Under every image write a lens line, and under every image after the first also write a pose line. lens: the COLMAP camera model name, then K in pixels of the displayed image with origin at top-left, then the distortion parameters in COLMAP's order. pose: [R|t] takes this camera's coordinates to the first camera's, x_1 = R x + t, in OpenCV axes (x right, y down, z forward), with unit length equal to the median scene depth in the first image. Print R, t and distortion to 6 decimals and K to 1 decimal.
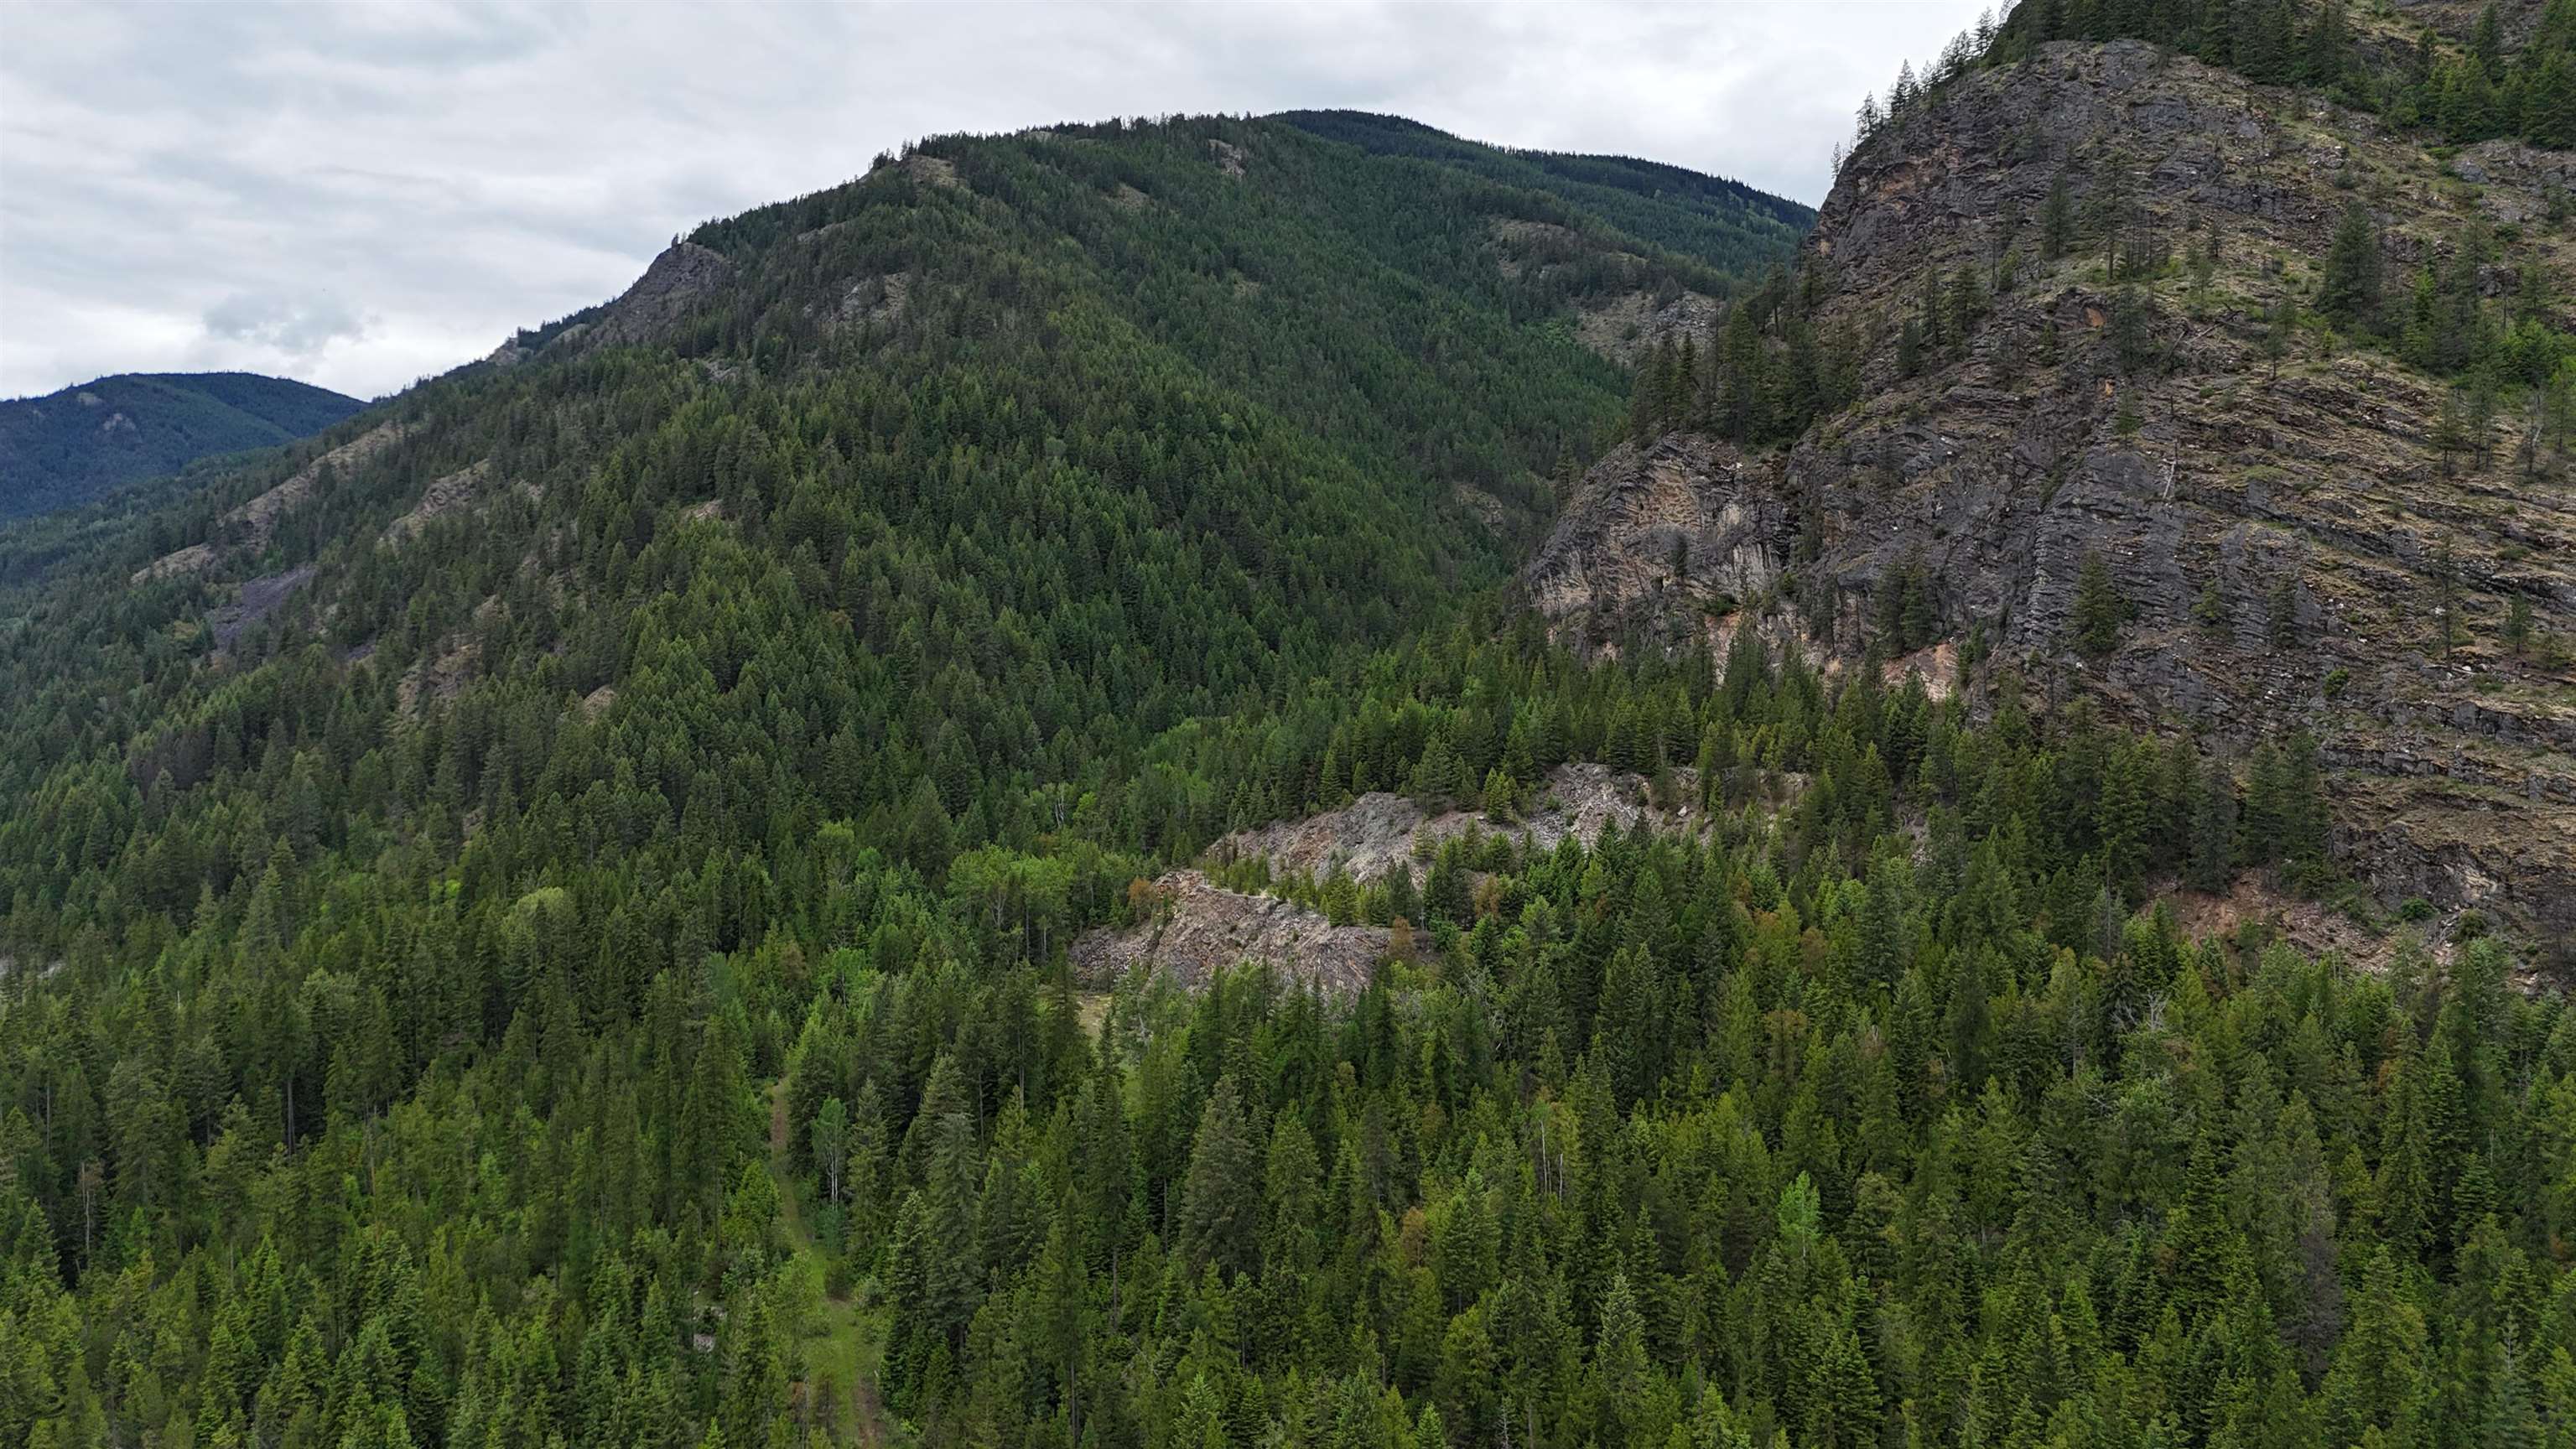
lens RADIAL K [[1890.3, 0, 1295.2], [0, 1890.3, 725.3], [0, 0, 1]] dist [0.085045, -0.082502]
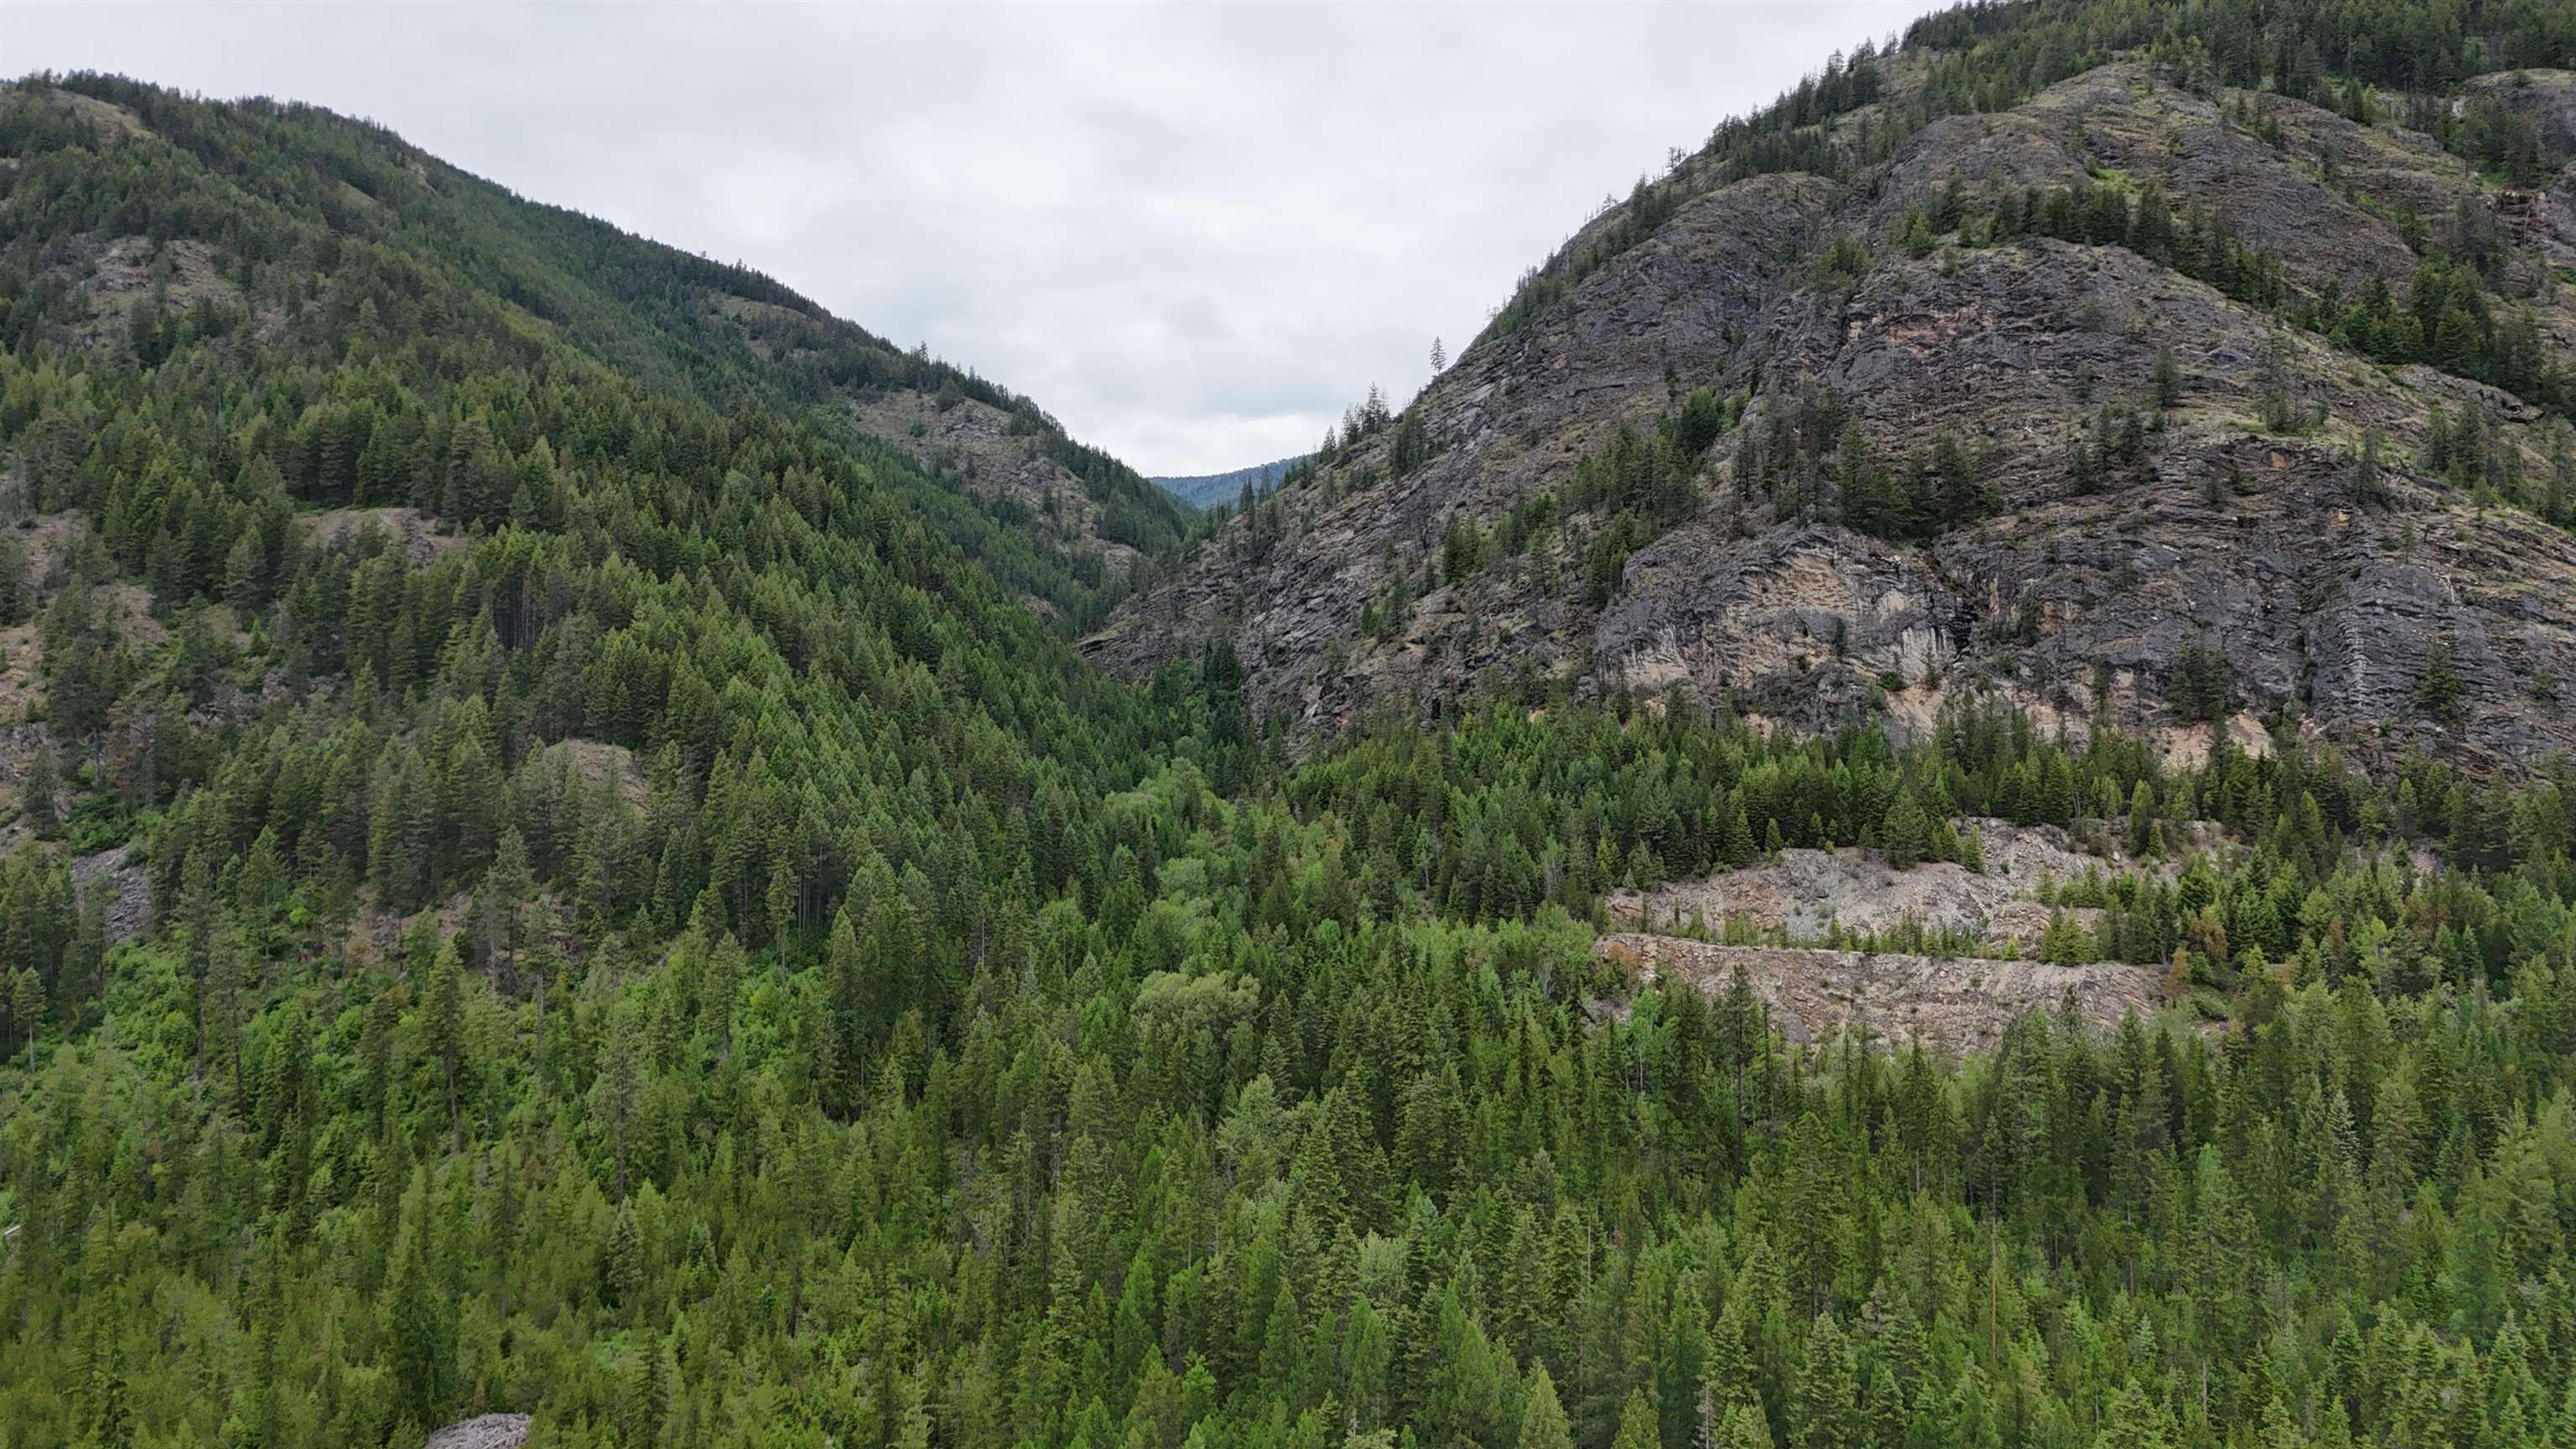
lens RADIAL K [[1890.3, 0, 1295.2], [0, 1890.3, 718.5], [0, 0, 1]] dist [0.085045, -0.082502]
pose [[0.822470, 0.028723, 0.568083, -0.727326], [0.009909, 0.997849, -0.064799, 0.028301], [-0.568722, 0.058924, 0.820416, 0.299087]]
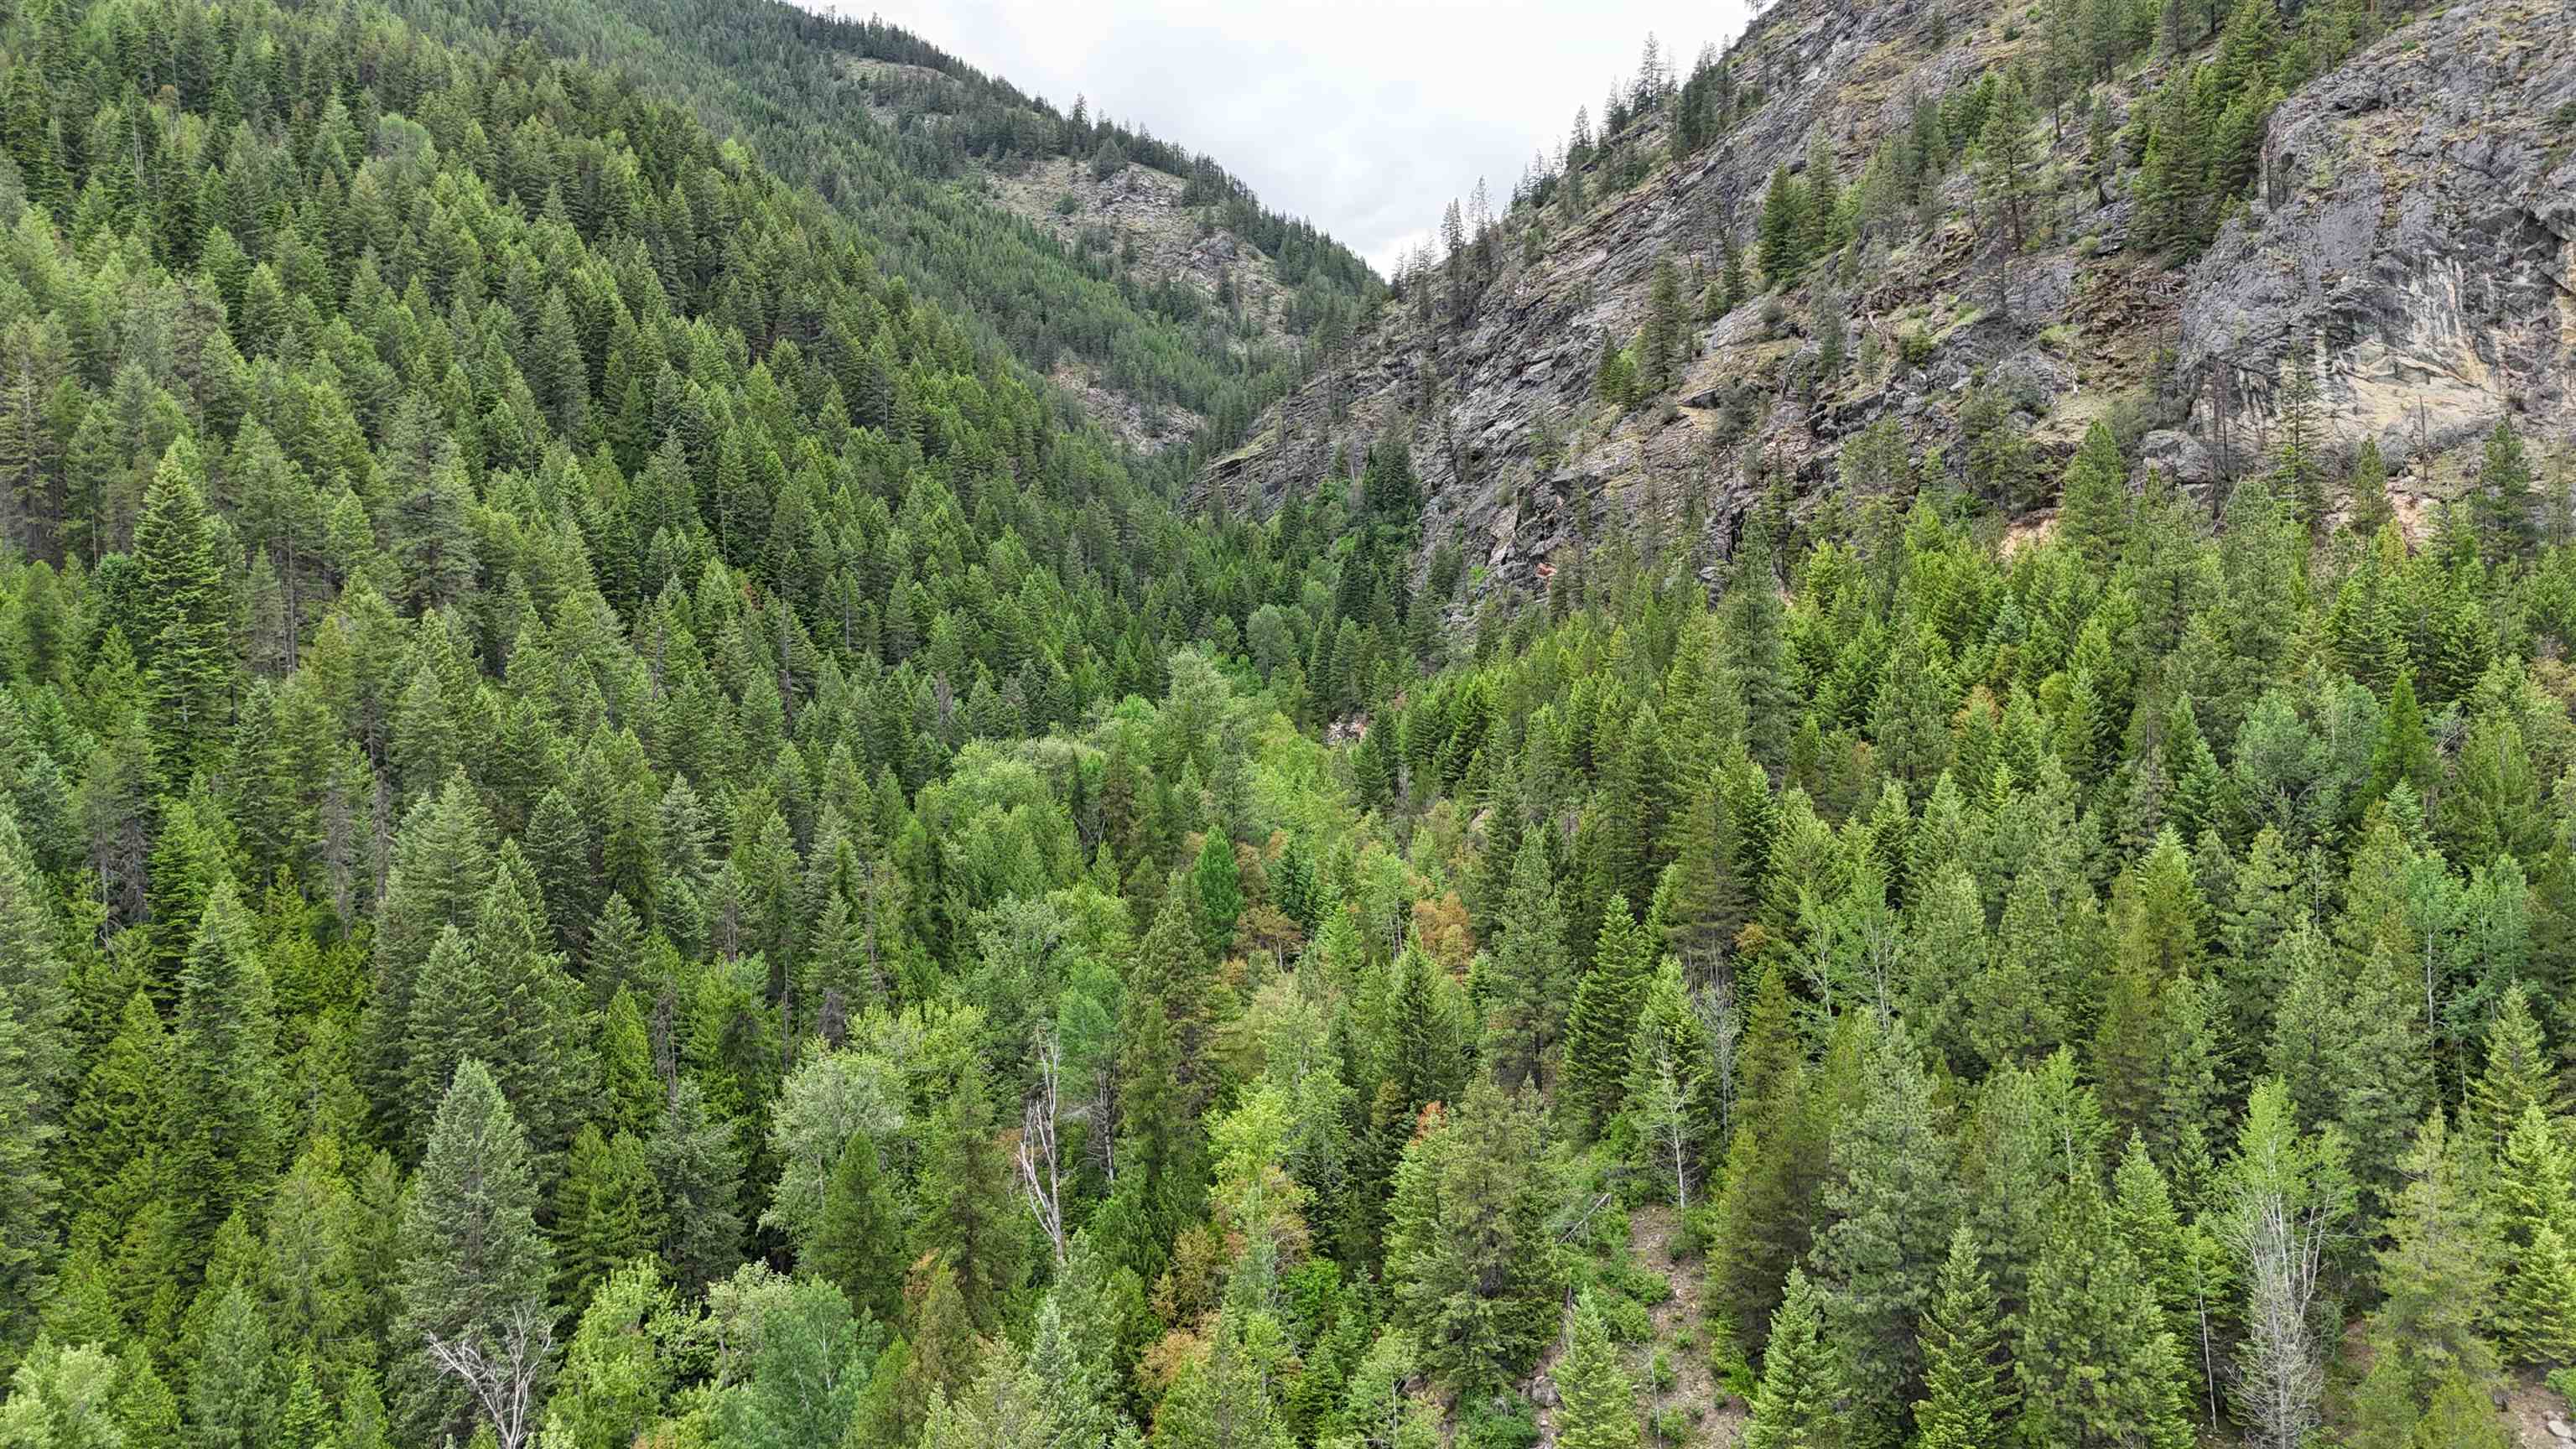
lens RADIAL K [[1890.3, 0, 1292.0], [0, 1890.3, 719.6], [0, 0, 1]] dist [0.085045, -0.082502]
pose [[0.904561, -0.016707, 0.426017, -0.239624], [0.014224, 0.999858, 0.009009, -0.017086], [-0.426107, -0.002089, 0.904670, 0.893327]]
